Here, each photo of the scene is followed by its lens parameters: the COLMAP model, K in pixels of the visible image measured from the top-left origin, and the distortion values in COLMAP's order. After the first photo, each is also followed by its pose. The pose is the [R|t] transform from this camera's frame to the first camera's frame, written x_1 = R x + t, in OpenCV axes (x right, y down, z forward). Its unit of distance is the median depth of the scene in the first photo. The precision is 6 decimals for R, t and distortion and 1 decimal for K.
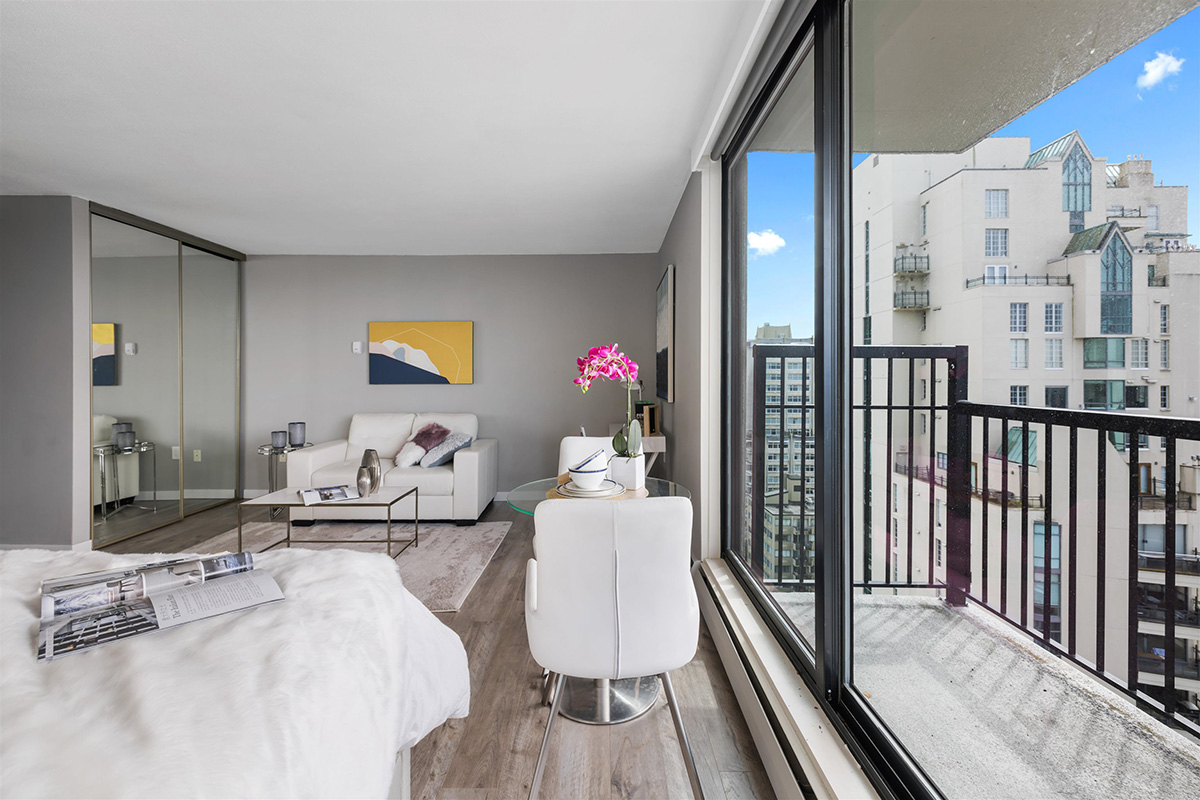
lens RADIAL K [[502.3, 0, 599.4], [0, 502.3, 383.2], [0, 0, 1]] dist [0.002034, 0.000266]
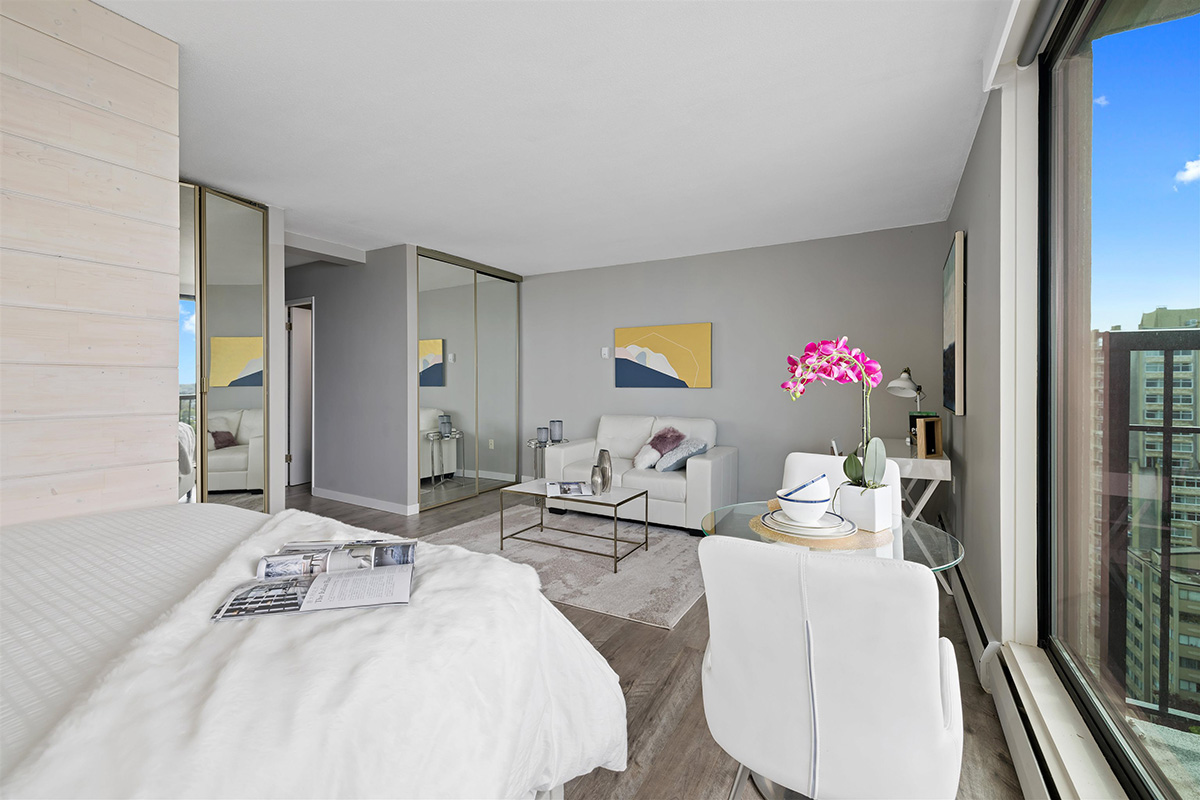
lens RADIAL K [[502.3, 0, 599.4], [0, 502.3, 383.2], [0, 0, 1]] dist [0.002034, 0.000266]
pose [[0.868754, 0.005539, -0.495212, 0.052571], [-0.009811, 0.999934, -0.006027, 0.000151], [0.495146, 0.010095, 0.868751, 0.092568]]
